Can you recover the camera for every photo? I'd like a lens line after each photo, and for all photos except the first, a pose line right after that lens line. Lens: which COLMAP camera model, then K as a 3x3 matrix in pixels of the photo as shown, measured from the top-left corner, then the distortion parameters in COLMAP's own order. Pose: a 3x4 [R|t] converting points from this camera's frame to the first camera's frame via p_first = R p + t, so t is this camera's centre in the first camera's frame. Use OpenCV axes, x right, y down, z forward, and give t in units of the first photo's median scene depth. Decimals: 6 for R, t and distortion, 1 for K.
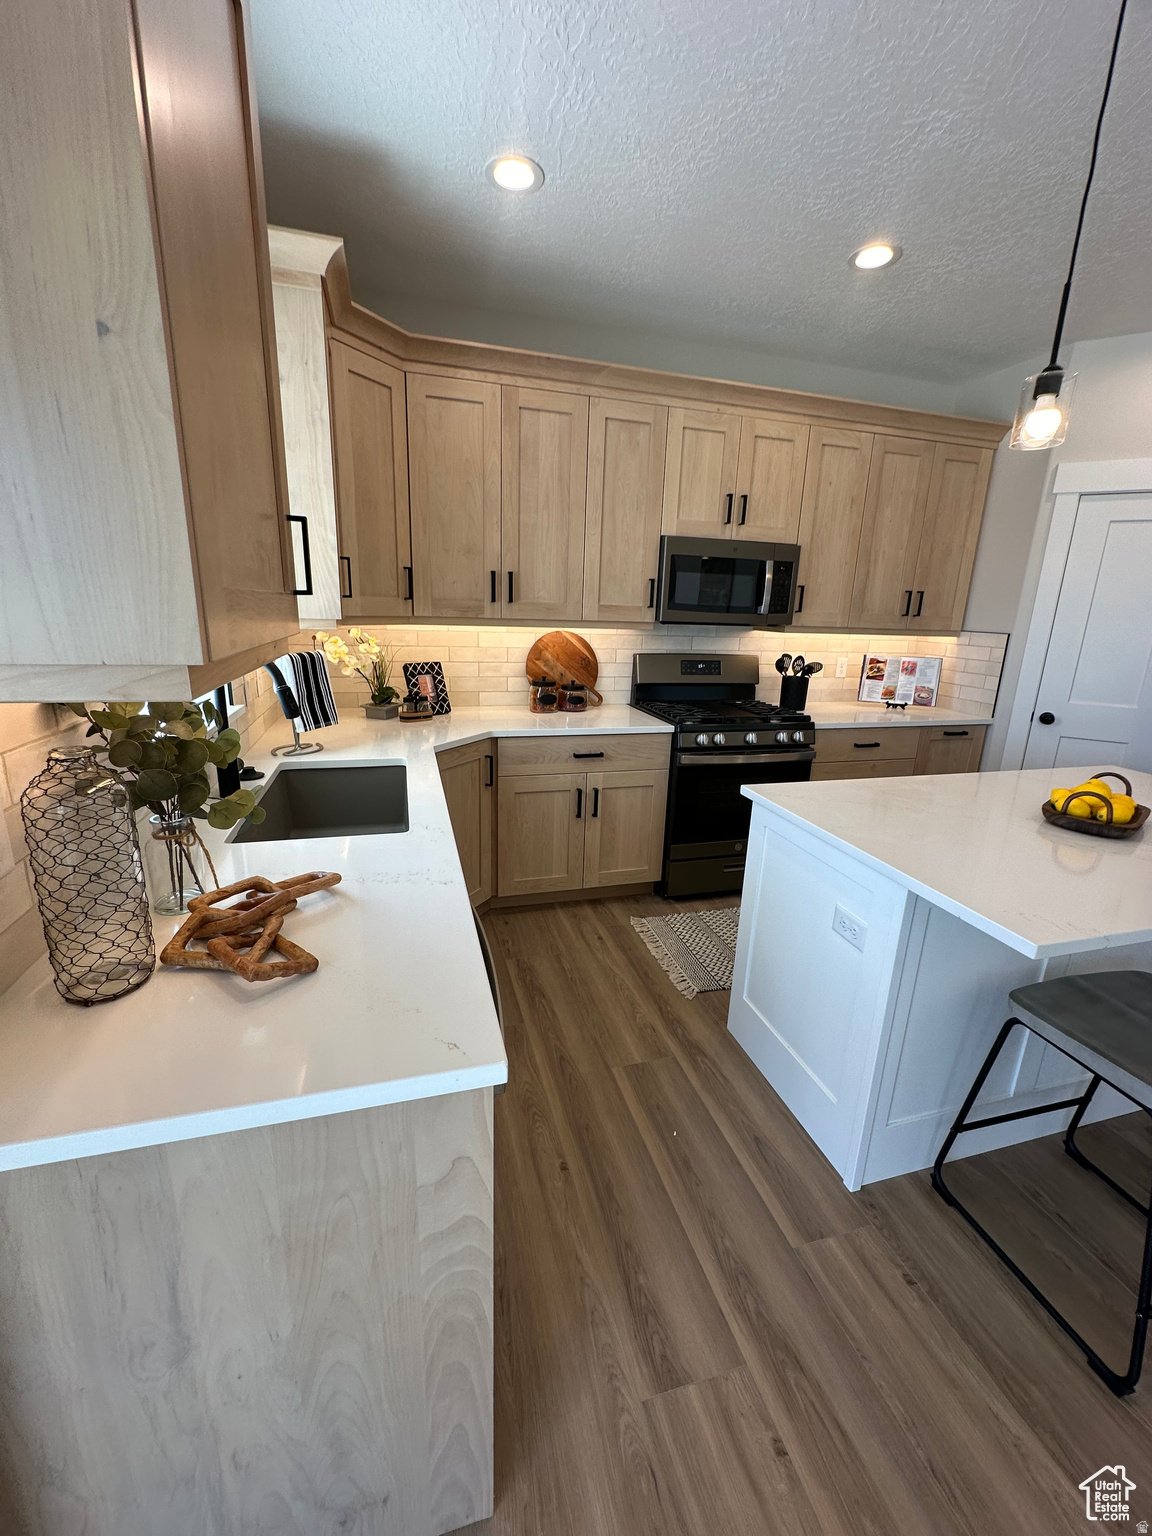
lens RADIAL K [[613.7, 0, 575.6], [0, 613.7, 766.6], [0, 0, 1]] dist [-0.003993, 0.001050]
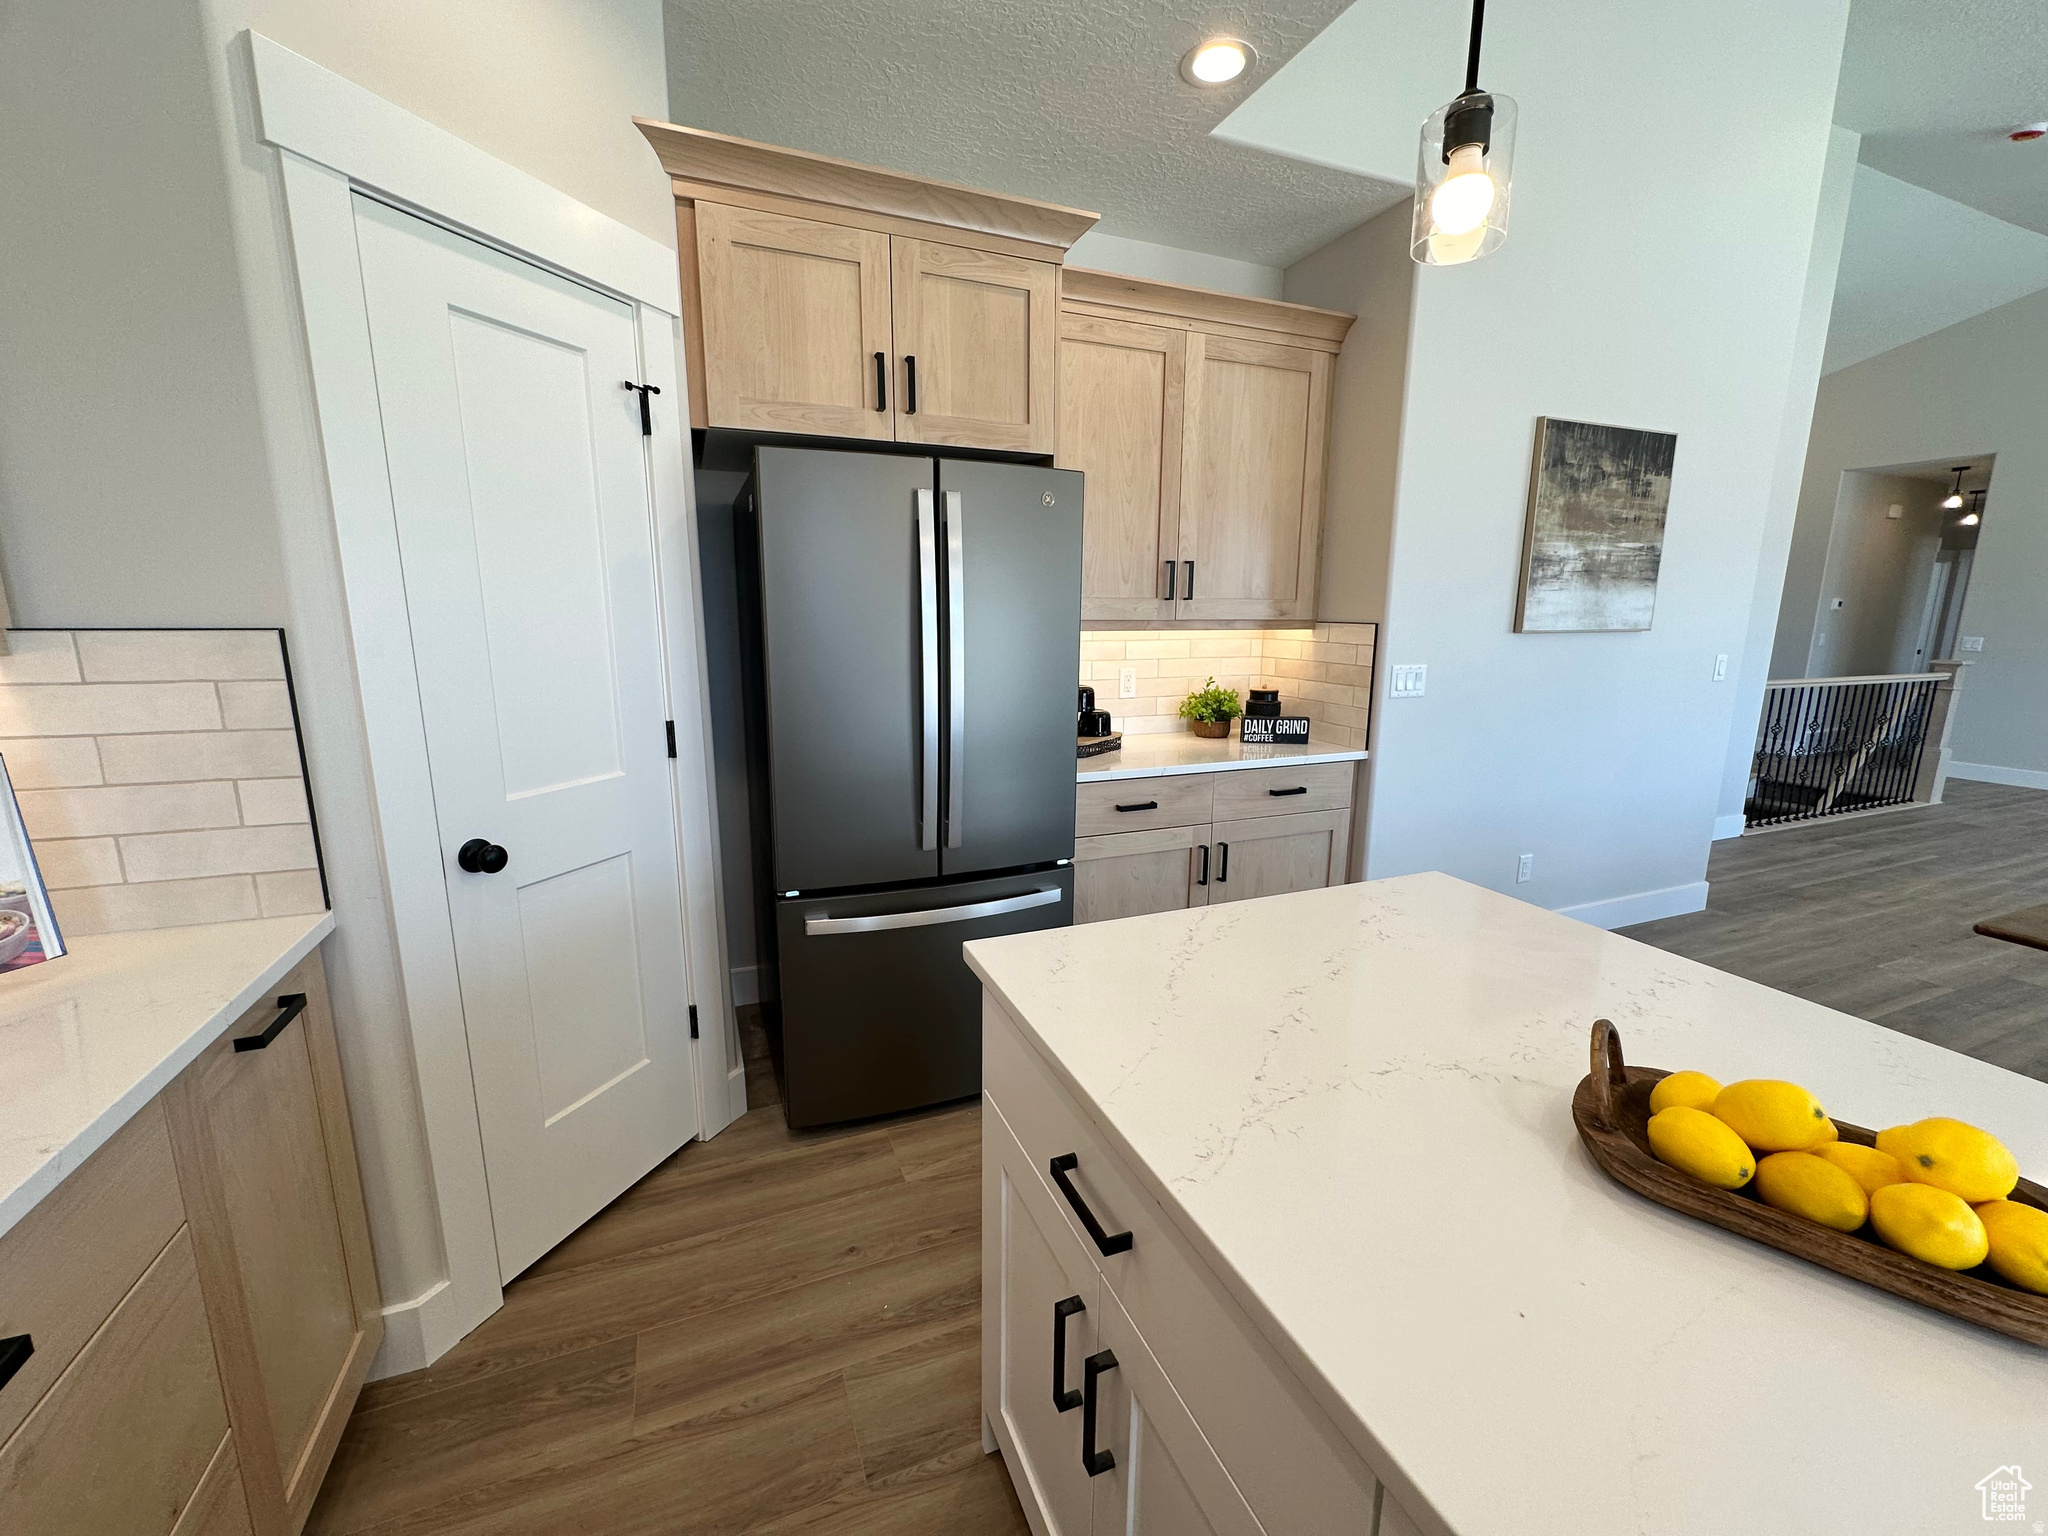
lens RADIAL K [[818.2, 0, 1022.4], [0, 818.2, 768.1], [0, 0, 1]] dist [-0.003993, 0.001050]
pose [[-0.110650, -0.219916, 0.969223, 0.326880], [0.242380, 0.939795, 0.240910, -0.188337], [-0.963851, 0.261577, -0.050685, 0.807658]]
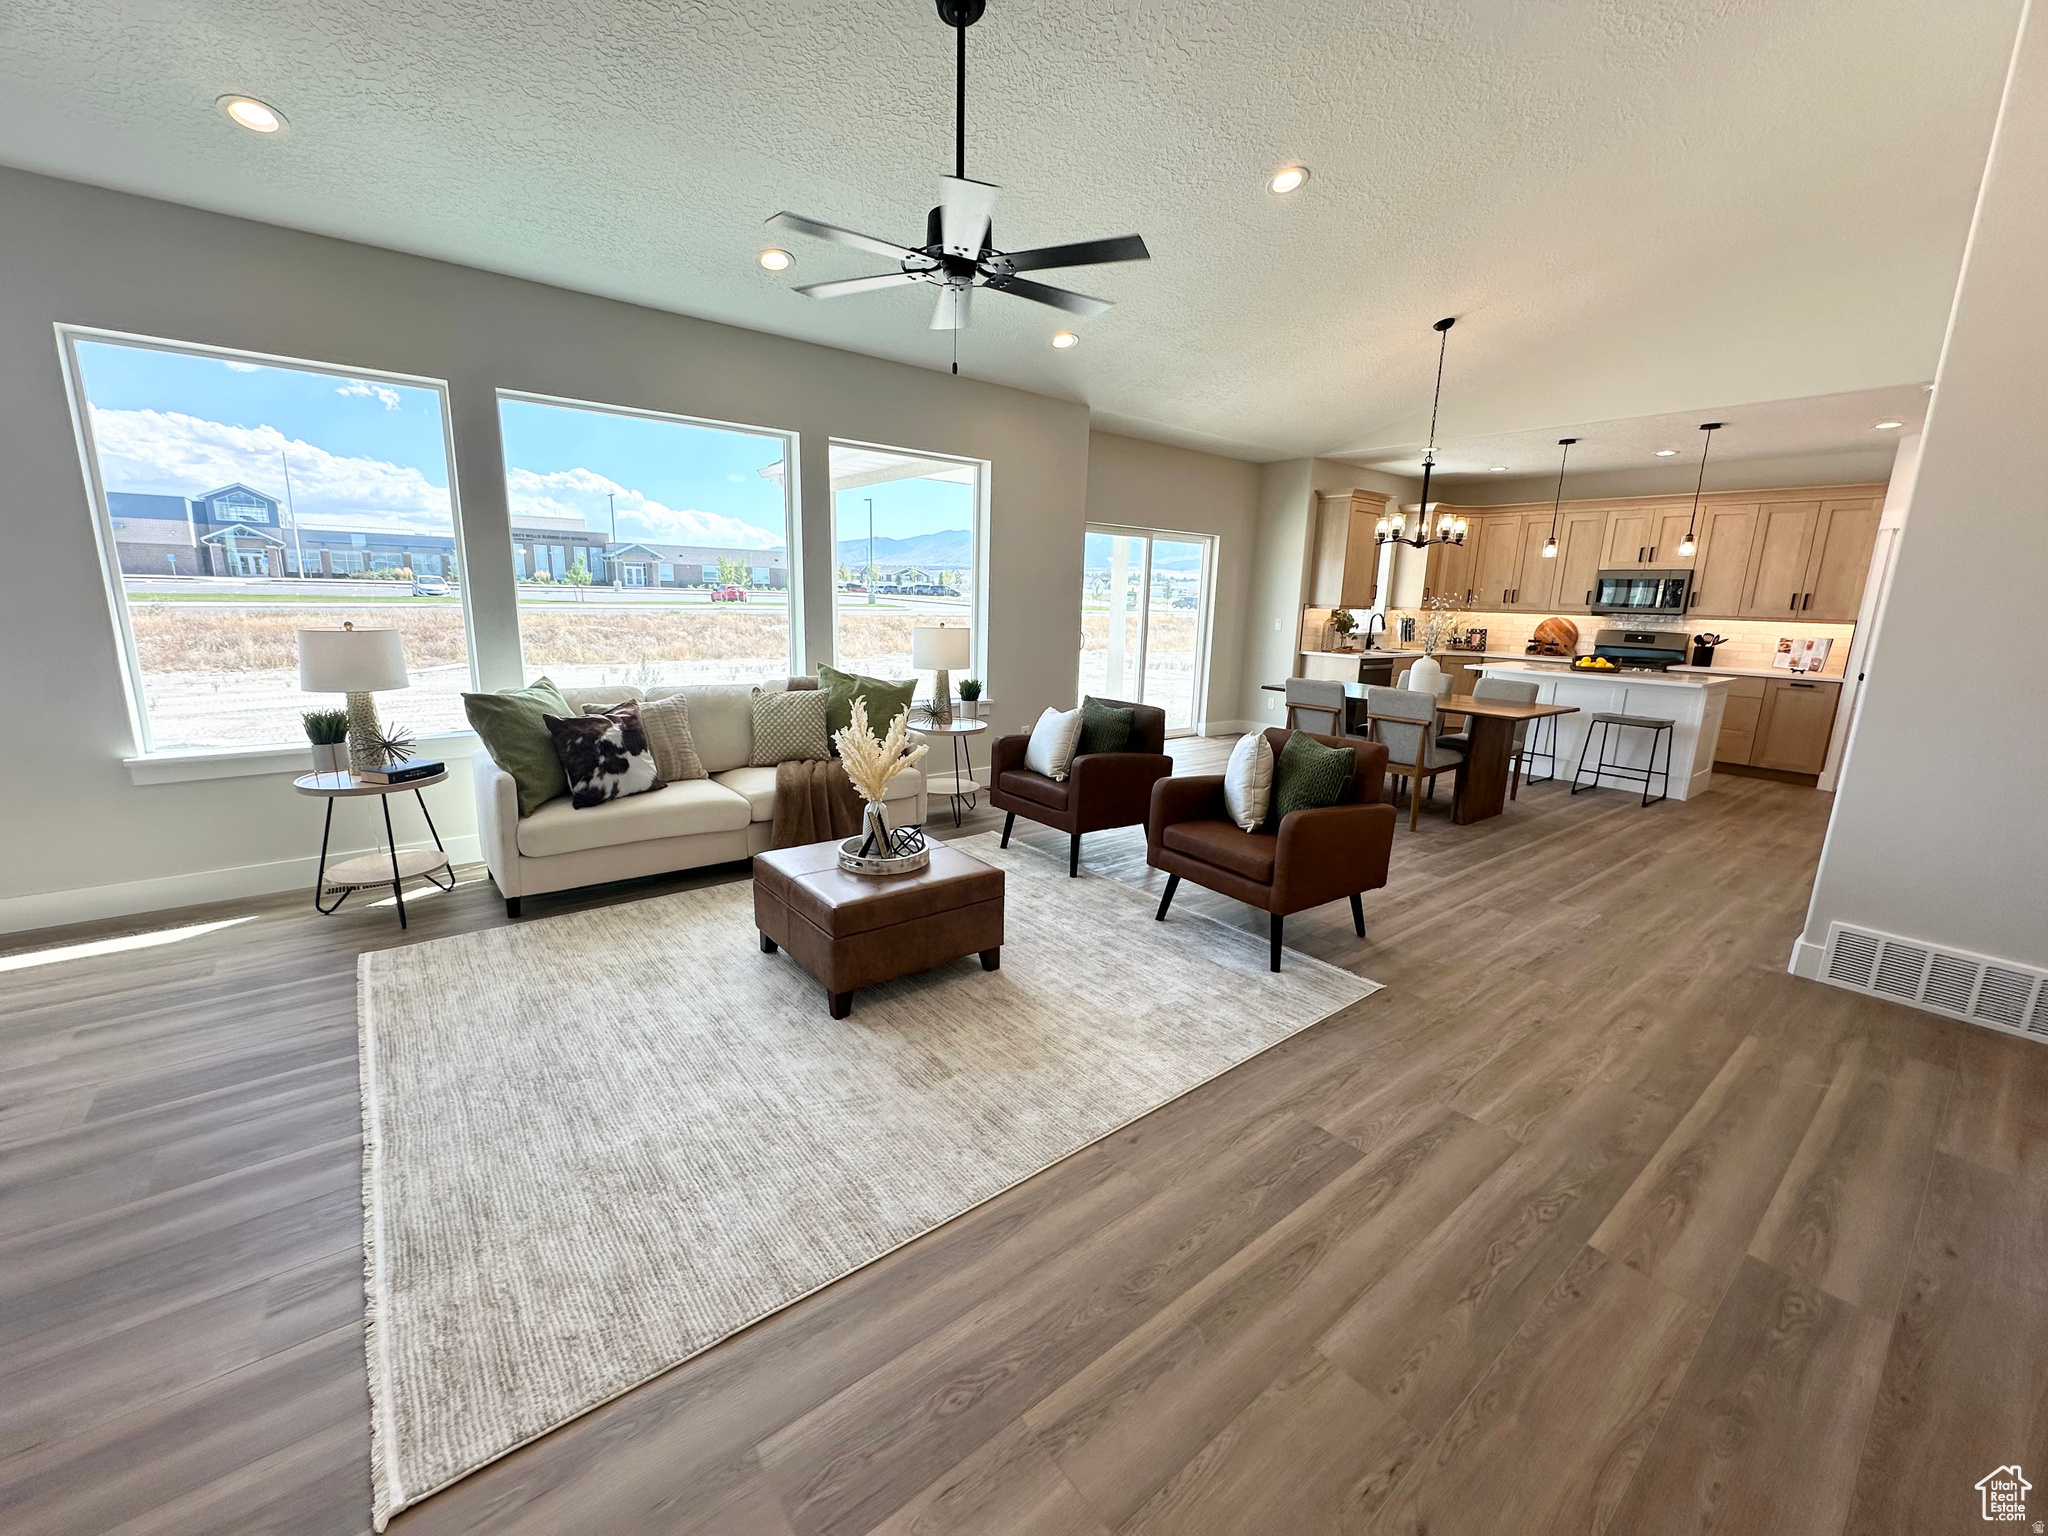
lens RADIAL K [[818.2, 0, 1021.2], [0, 818.2, 766.5], [0, 0, 1]] dist [-0.003993, 0.001050]
pose [[0.384662, 0.169251, -0.907408, 2.049411], [-0.246751, 0.966125, 0.075602, 0.545127], [0.889466, 0.194823, 0.413394, -1.777555]]
